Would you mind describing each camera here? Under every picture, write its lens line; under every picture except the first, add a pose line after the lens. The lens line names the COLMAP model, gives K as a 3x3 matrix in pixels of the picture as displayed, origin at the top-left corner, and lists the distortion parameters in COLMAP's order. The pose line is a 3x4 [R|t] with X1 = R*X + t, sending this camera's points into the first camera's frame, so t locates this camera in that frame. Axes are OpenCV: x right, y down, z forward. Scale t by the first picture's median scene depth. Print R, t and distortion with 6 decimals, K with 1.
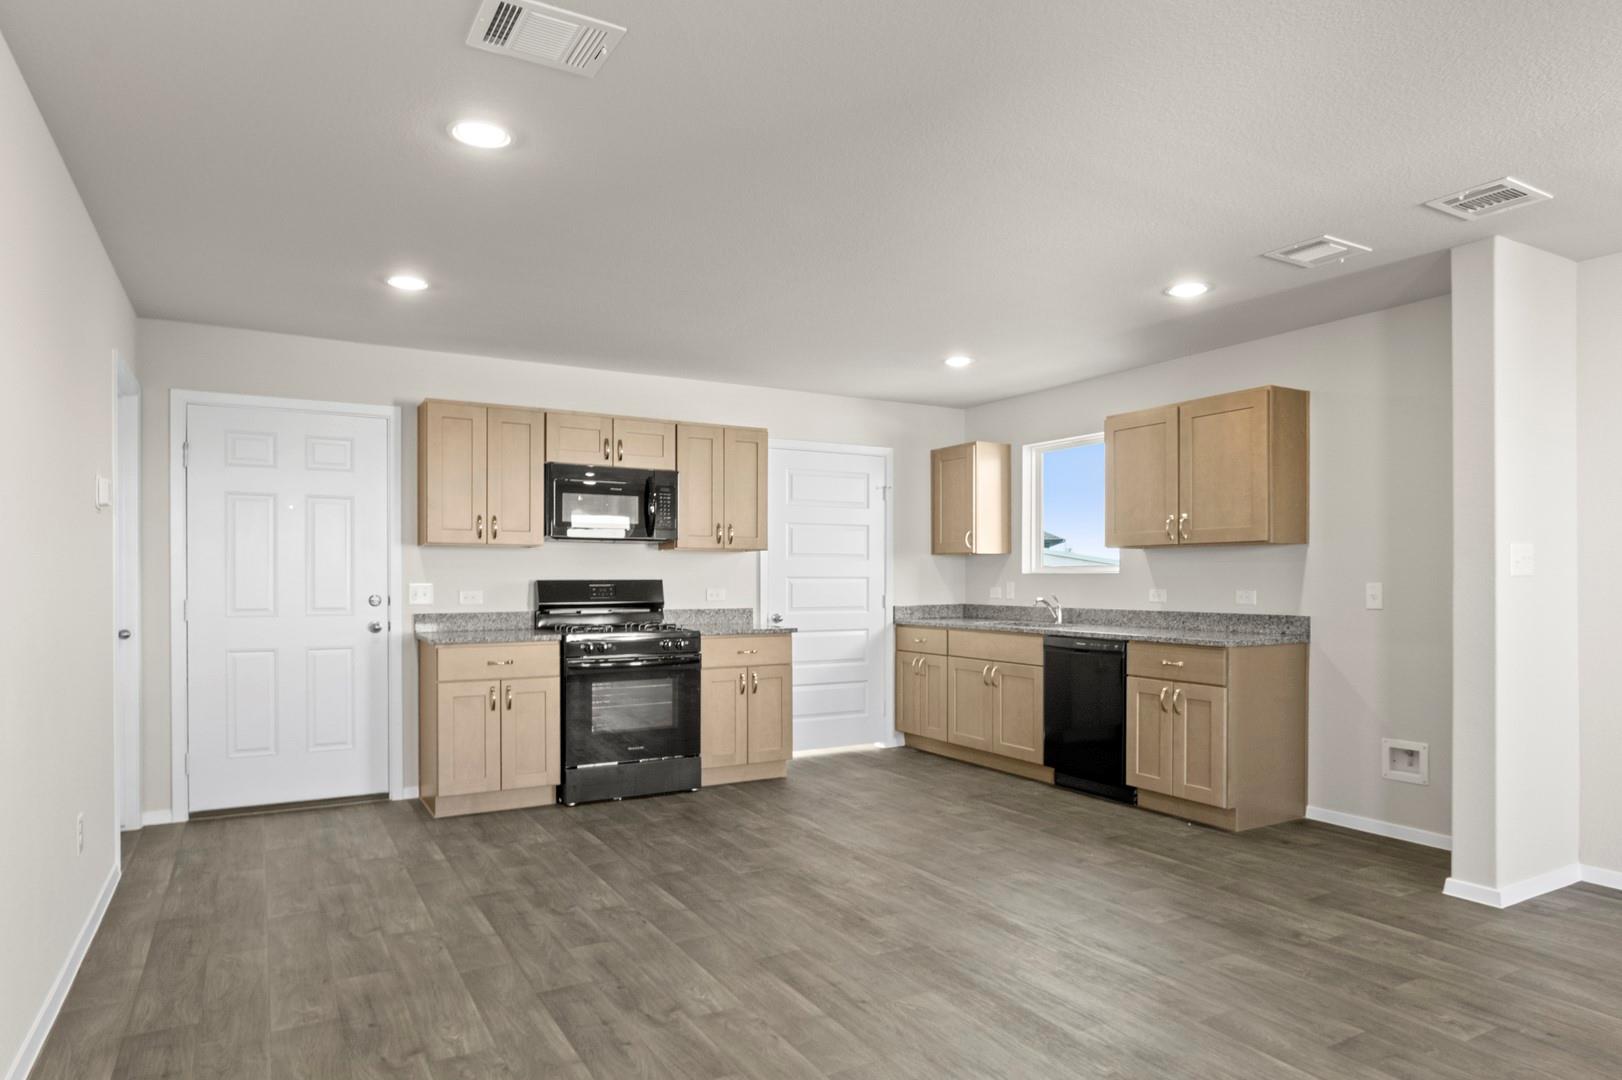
lens RADIAL K [[968.1, 0, 837.9], [0, 968.1, 583.7], [0, 0, 1]] dist [0.002911, -0.022665]
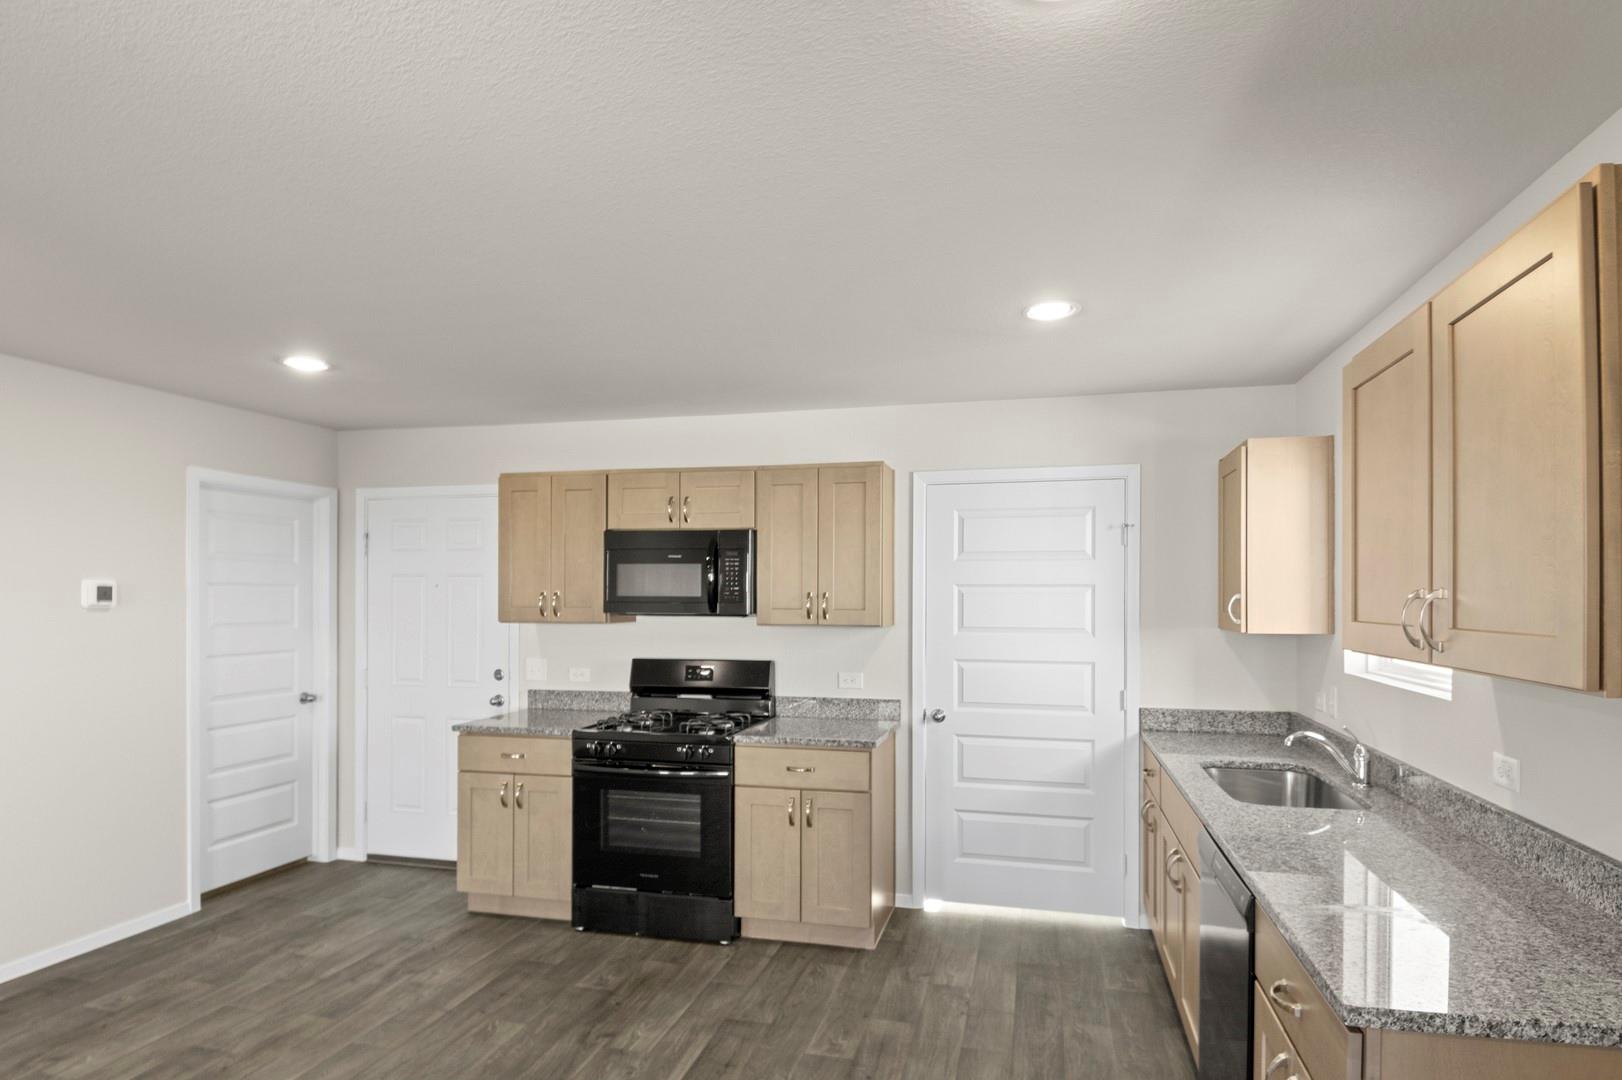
lens RADIAL K [[867.4, 0, 830.7], [0, 867.4, 600.1], [0, 0, 1]] dist [0.029928, -0.044002]
pose [[0.715673, 0.003491, -0.698426, 0.404187], [-0.005714, 0.999983, -0.000857, -0.061100], [0.698412, 0.004604, 0.715681, 0.569502]]
